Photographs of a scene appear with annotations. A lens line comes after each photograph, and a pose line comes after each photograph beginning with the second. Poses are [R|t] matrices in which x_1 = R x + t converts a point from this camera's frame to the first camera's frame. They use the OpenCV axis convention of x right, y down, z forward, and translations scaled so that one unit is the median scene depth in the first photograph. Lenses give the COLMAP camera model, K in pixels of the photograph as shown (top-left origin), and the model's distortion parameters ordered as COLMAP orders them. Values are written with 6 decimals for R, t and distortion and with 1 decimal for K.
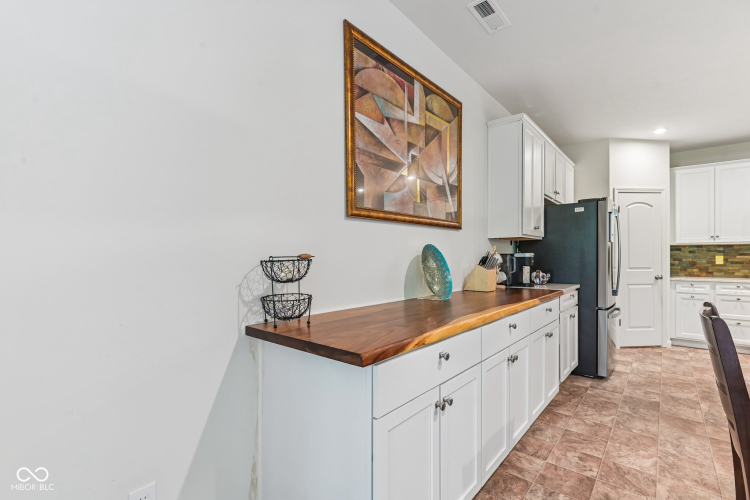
lens RADIAL K [[347.7, 0, 372.1], [0, 347.7, 257.1], [0, 0, 1]] dist [0.000437, 0.000549]
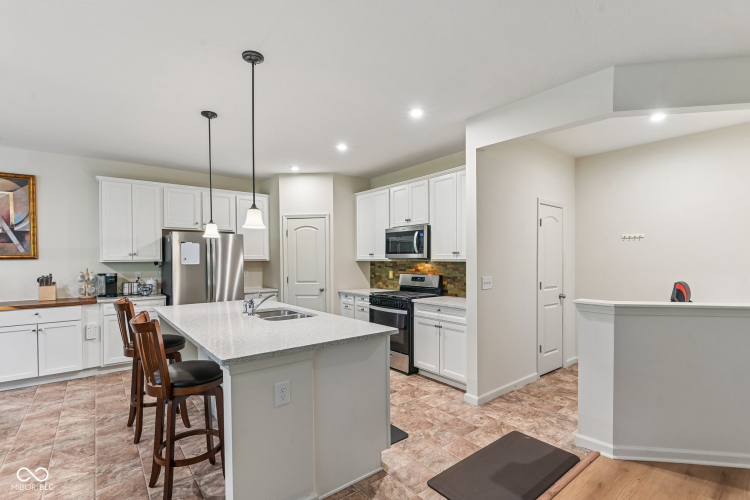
lens RADIAL K [[342.0, 0, 371.7], [0, 342.0, 262.5], [0, 0, 1]] dist [-0.000505, -0.000649]
pose [[0.981237, -0.004215, -0.192761, 1.303260], [0.006111, 0.999939, 0.009240, -0.046991], [0.192710, -0.010245, 0.981202, -0.114675]]
